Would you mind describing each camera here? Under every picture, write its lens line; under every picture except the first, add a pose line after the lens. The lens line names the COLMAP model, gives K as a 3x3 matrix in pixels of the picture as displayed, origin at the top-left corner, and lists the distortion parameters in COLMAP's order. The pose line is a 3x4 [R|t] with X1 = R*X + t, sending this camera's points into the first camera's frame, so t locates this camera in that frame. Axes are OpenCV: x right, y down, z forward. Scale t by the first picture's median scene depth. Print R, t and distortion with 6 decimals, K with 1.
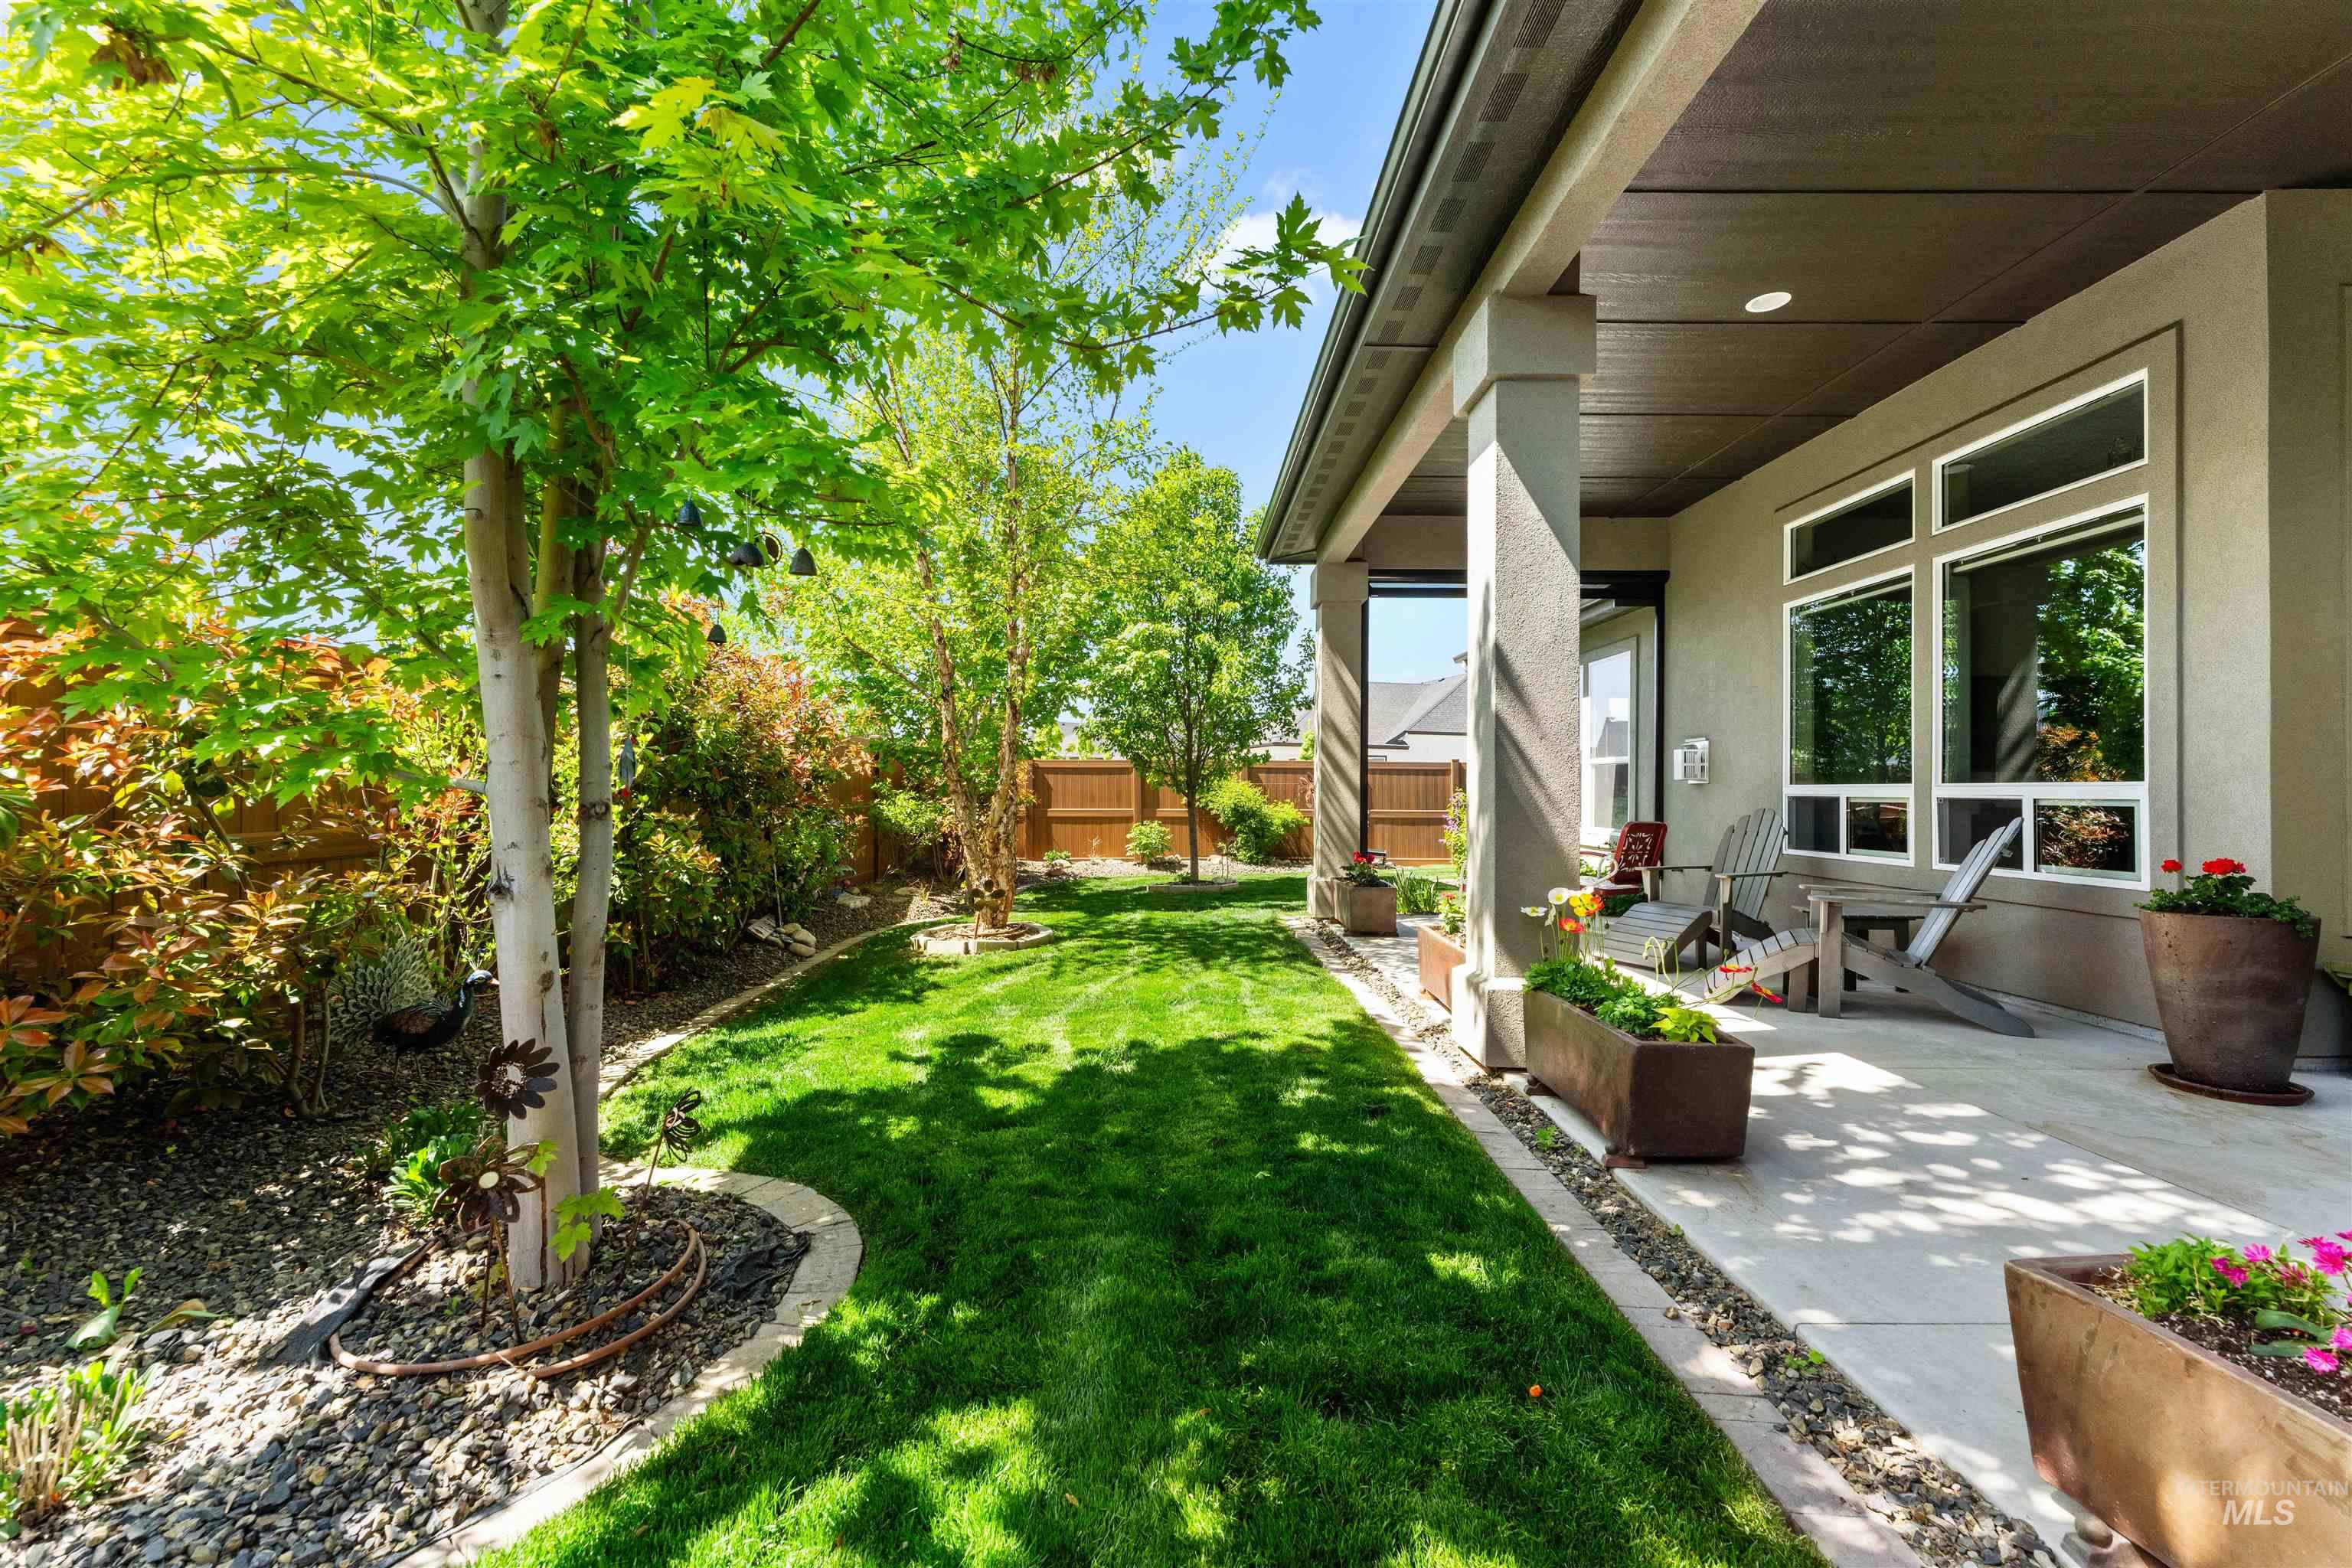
lens RADIAL K [[937.2, 0, 1164.2], [0, 937.2, 785.9], [0, 0, 1]] dist [0.000844, -0.000266]
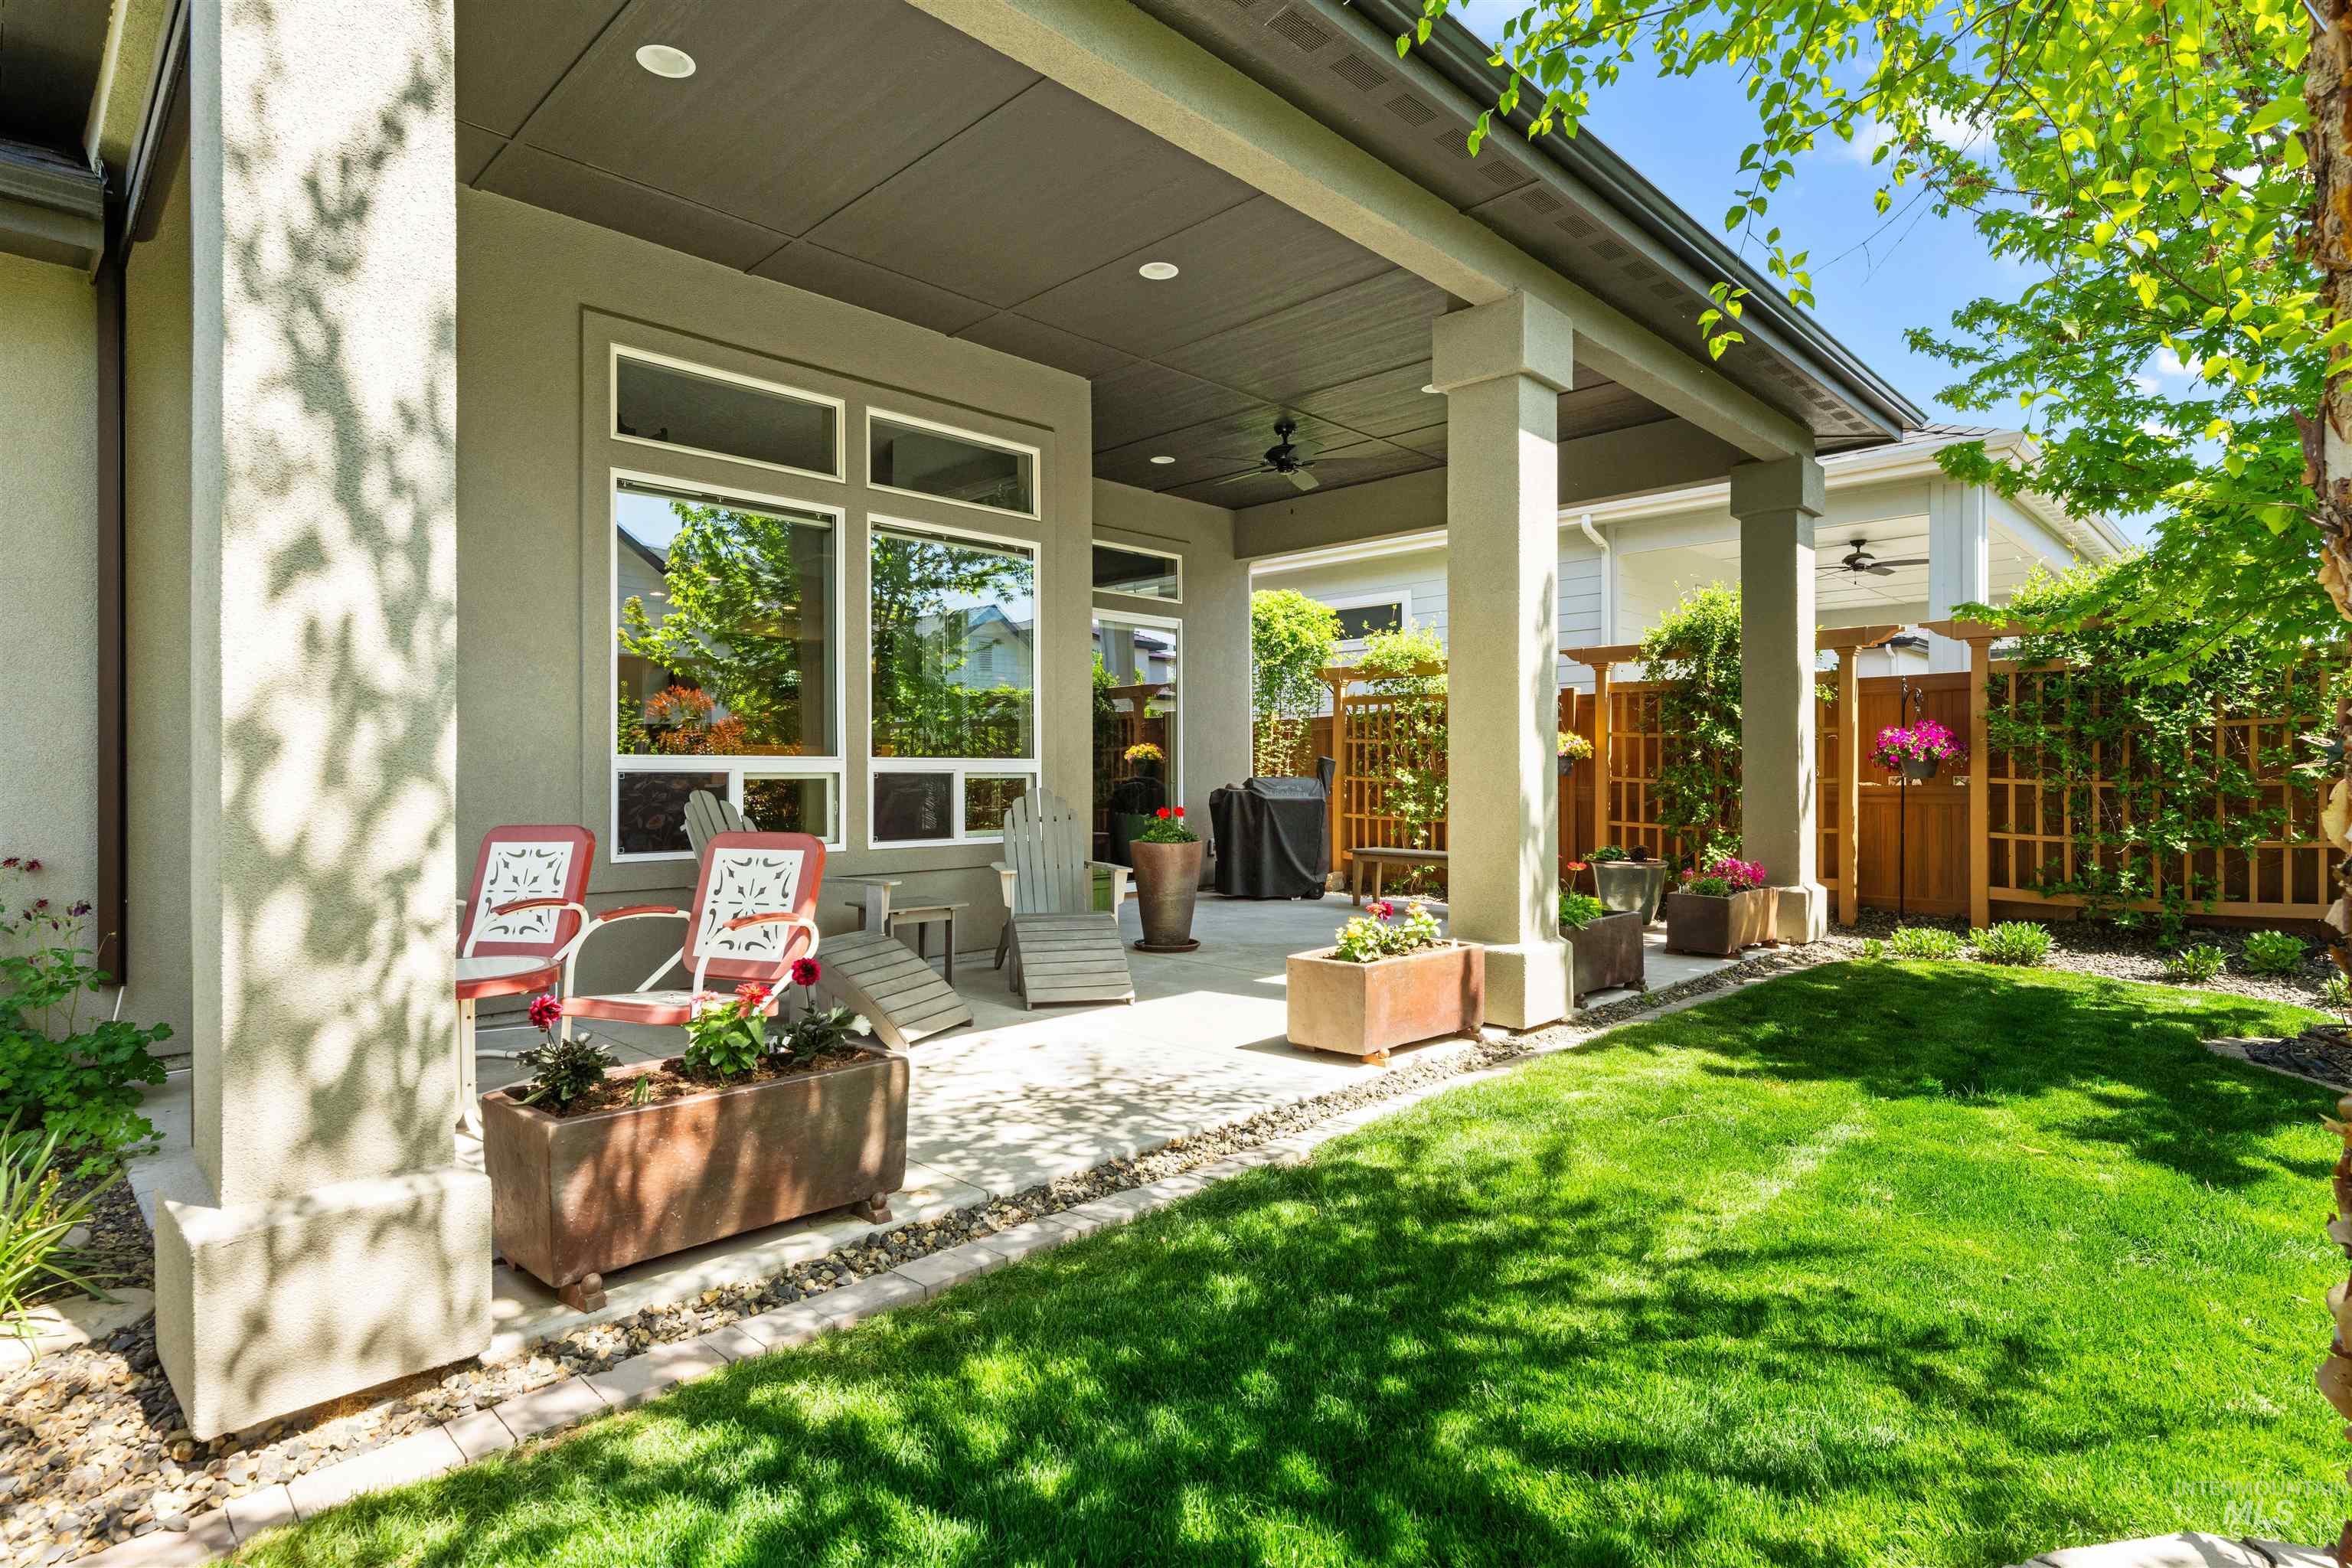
lens RADIAL K [[1198.4, 0, 1169.1], [0, 1198.4, 772.4], [0, 0, 1]] dist [-0.000031, 0.000405]
pose [[-0.719457, -0.001271, 0.694536, -0.269287], [-0.004388, 0.999987, -0.002715, 0.018302], [-0.694523, -0.005001, -0.719453, 2.092826]]
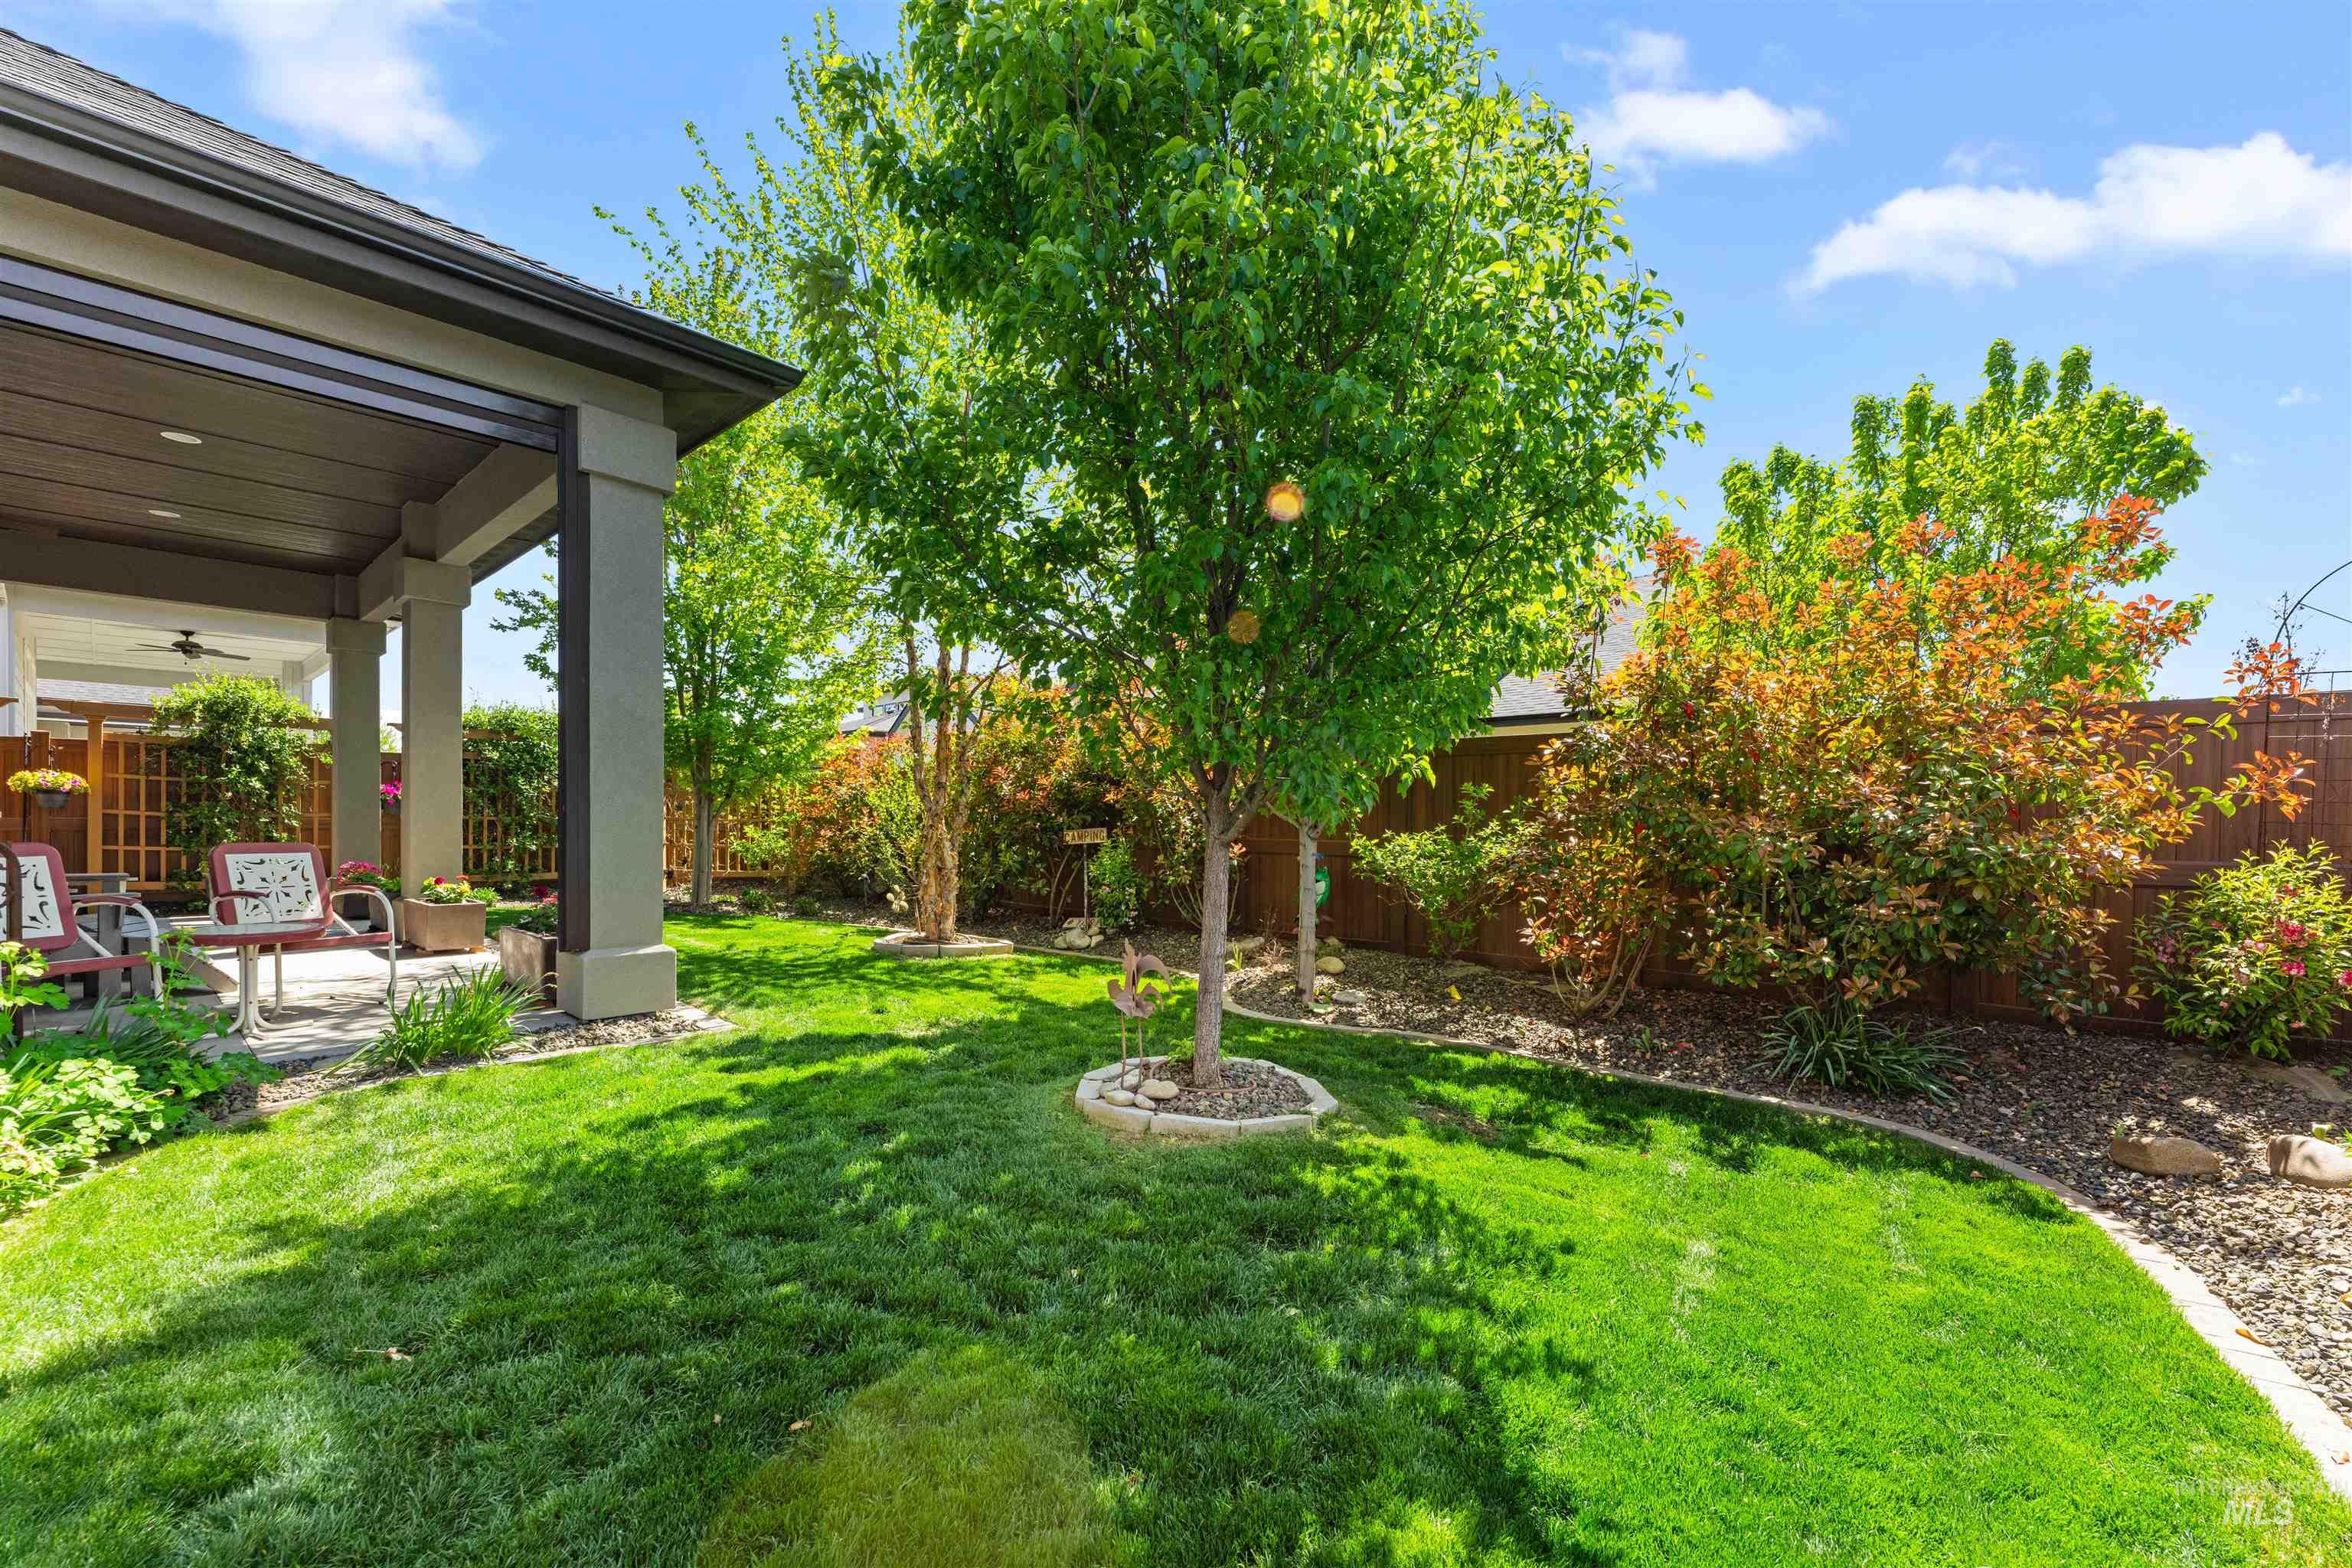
lens RADIAL K [[979.8, 0, 1182.1], [0, 979.8, 833.8], [0, 0, 1]] dist [0.003062, 0.000188]
pose [[-0.665985, -0.003757, -0.745956, 0.817820], [-0.010578, 0.999934, 0.004408, 0.037661], [0.745890, 0.010826, -0.665981, 3.345821]]
